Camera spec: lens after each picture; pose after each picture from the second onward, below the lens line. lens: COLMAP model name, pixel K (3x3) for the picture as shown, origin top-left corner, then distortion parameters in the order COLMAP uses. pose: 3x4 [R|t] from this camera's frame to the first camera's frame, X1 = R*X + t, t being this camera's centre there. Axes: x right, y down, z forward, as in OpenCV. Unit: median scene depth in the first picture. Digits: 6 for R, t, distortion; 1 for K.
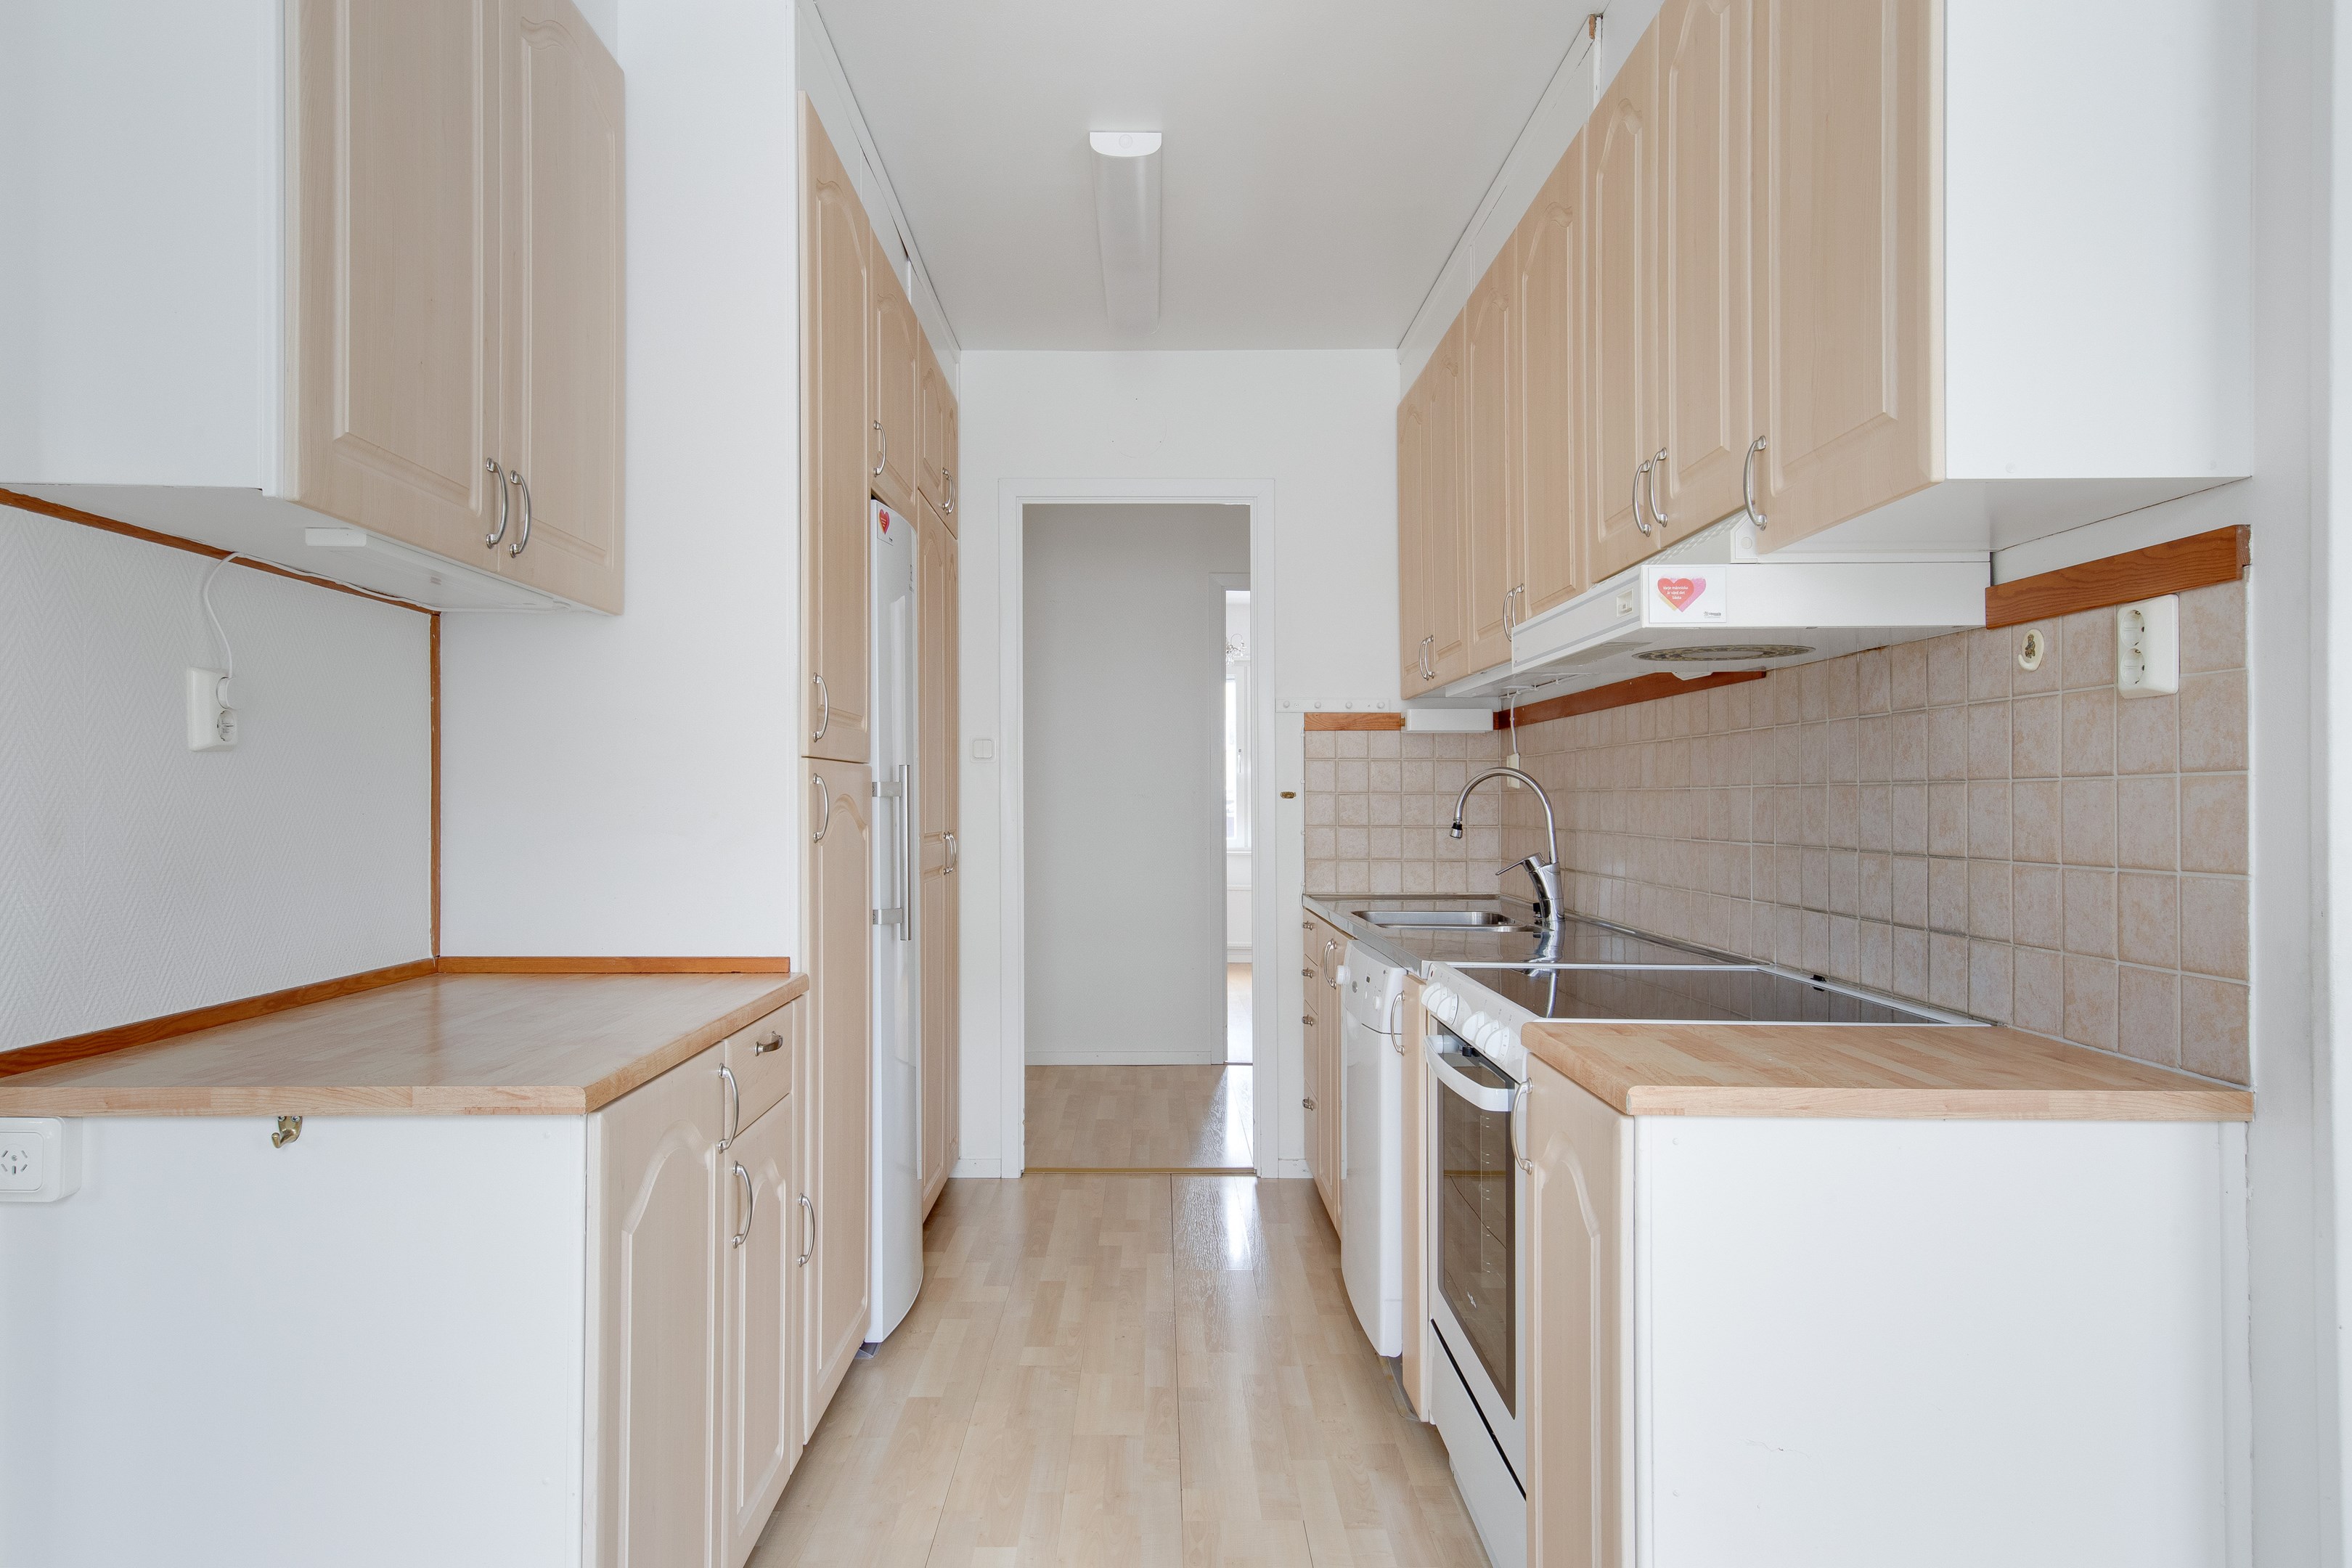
lens RADIAL K [[1567.9, 0, 1204.2], [0, 1567.9, 790.3], [0, 0, 1]] dist [0.031765, 0.000192]
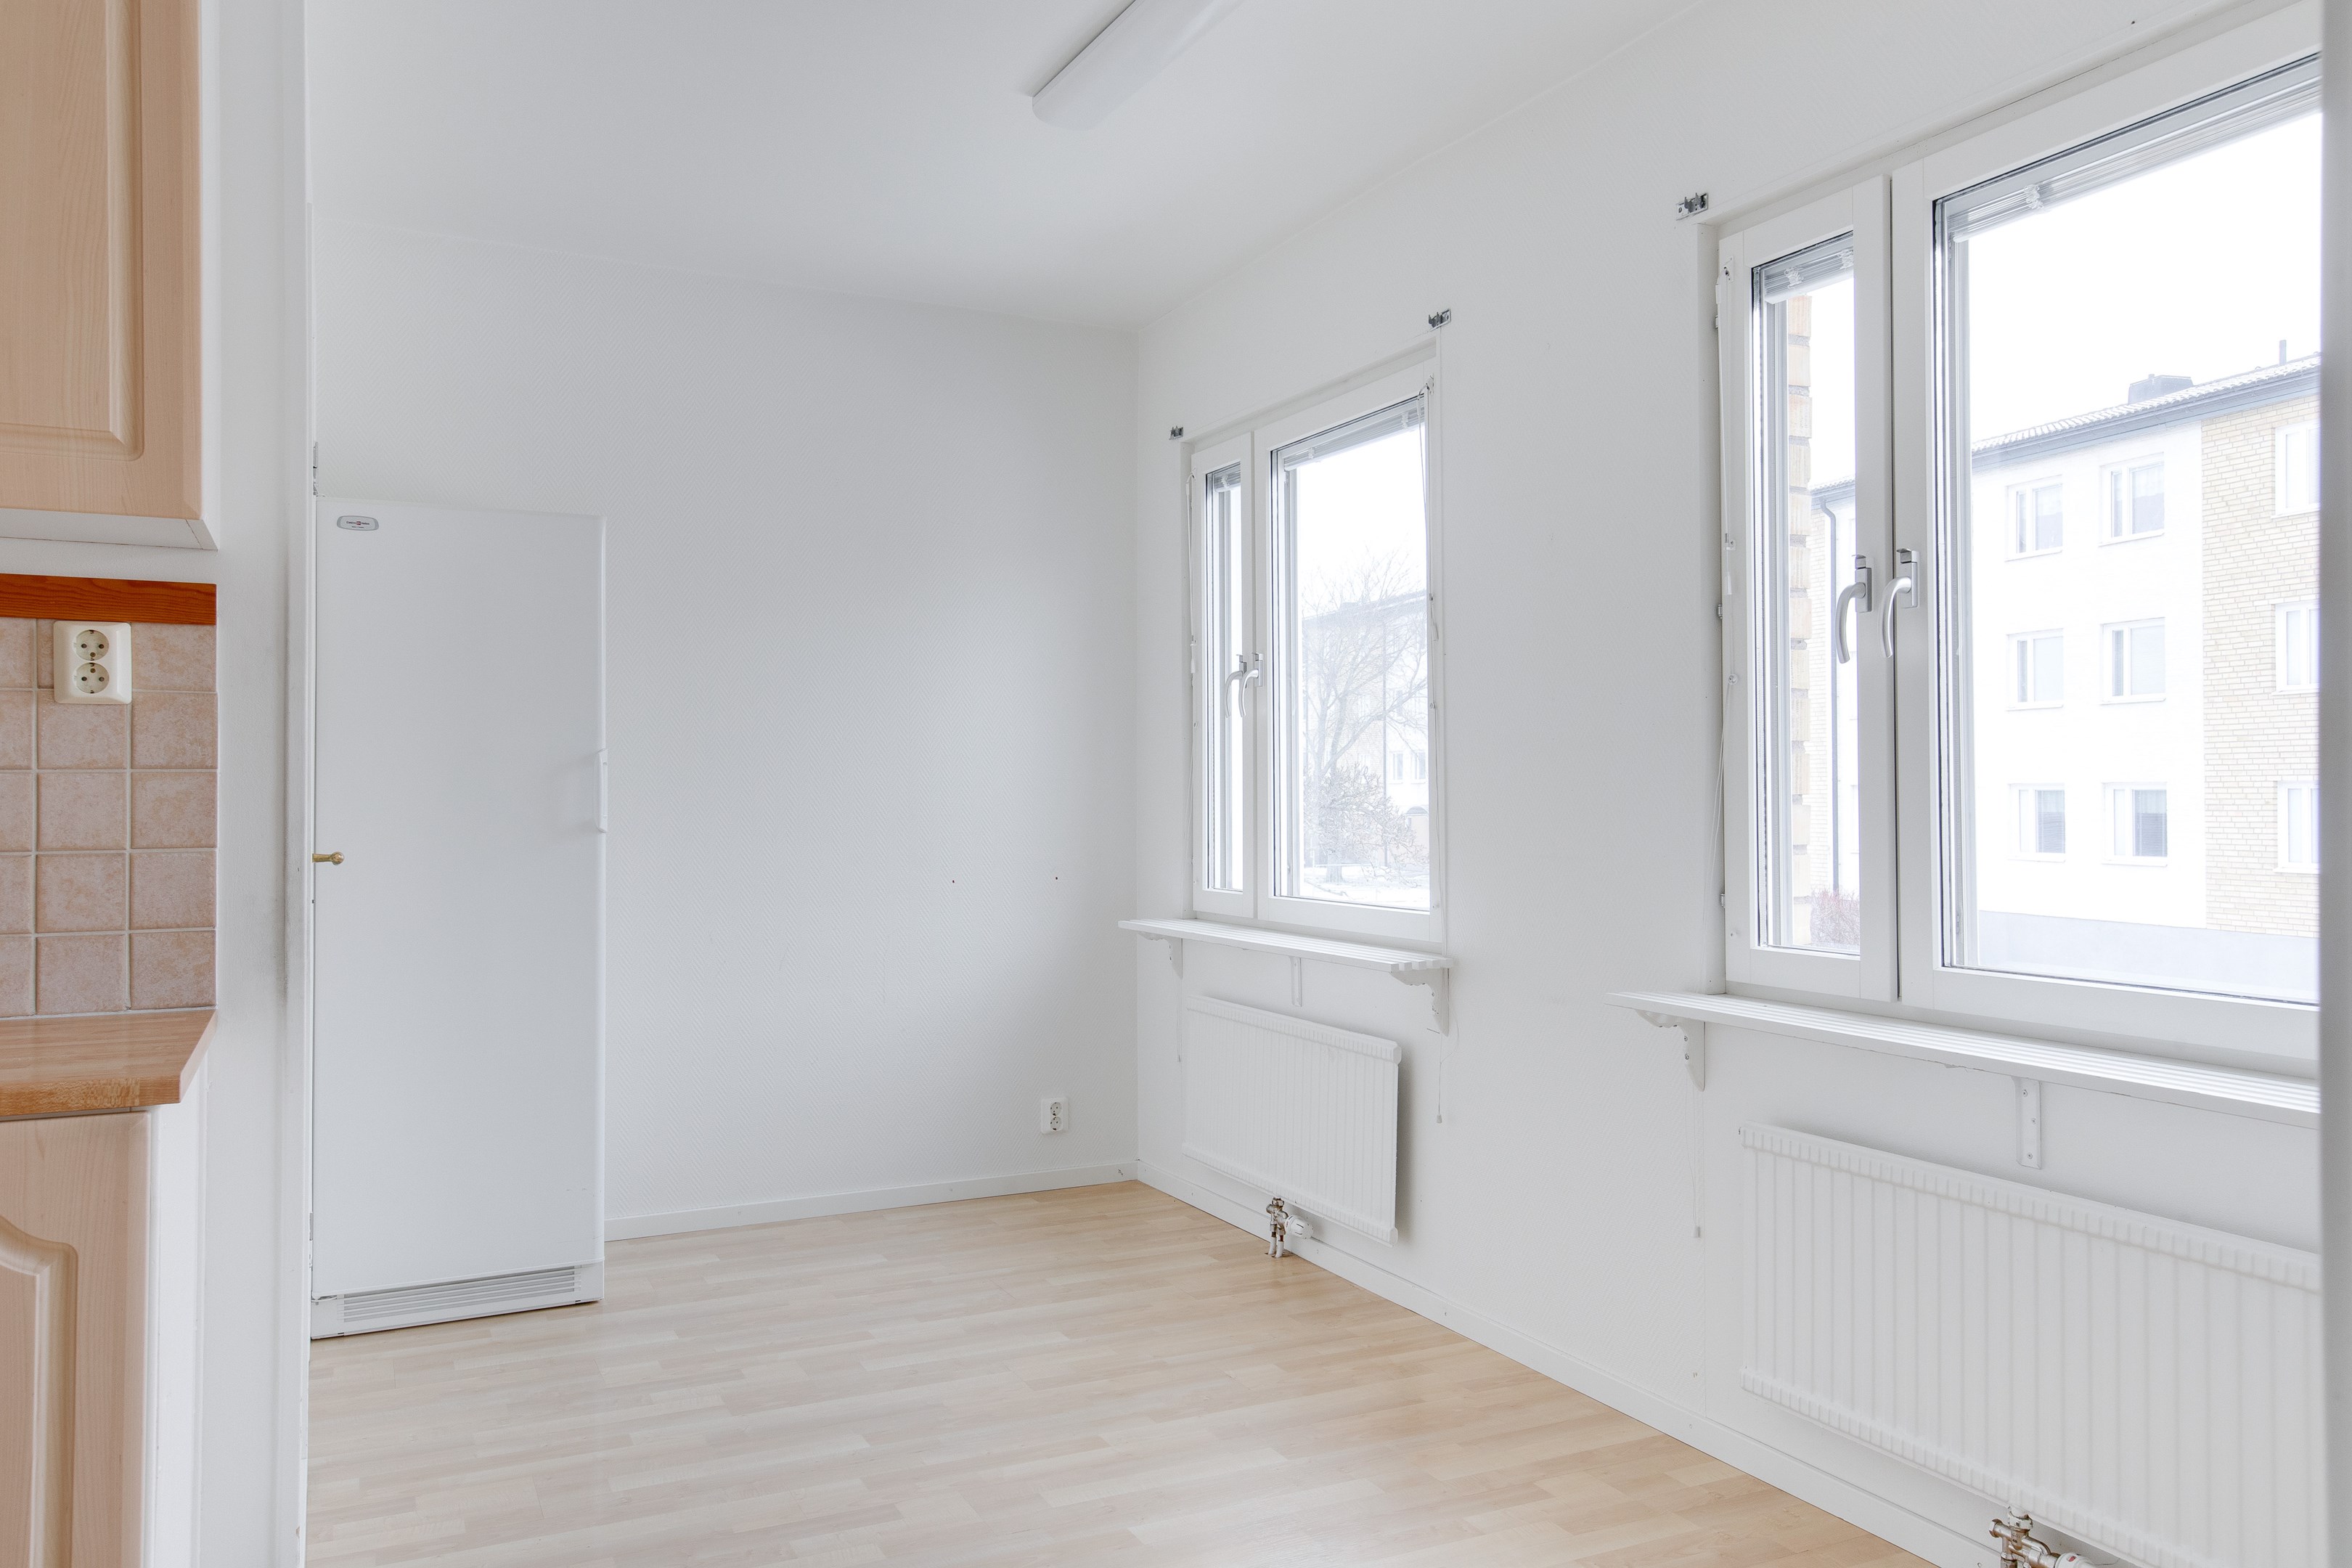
lens RADIAL K [[1714.6, 0, 1176.0], [0, 1714.6, 784.0], [0, 0, 1]] dist [0.005055, 0.001177]
pose [[-0.430085, 0.004234, 0.902778, -0.739225], [-0.004051, 0.999970, -0.006620, 0.004766], [-0.902779, -0.006504, -0.430055, 0.665455]]
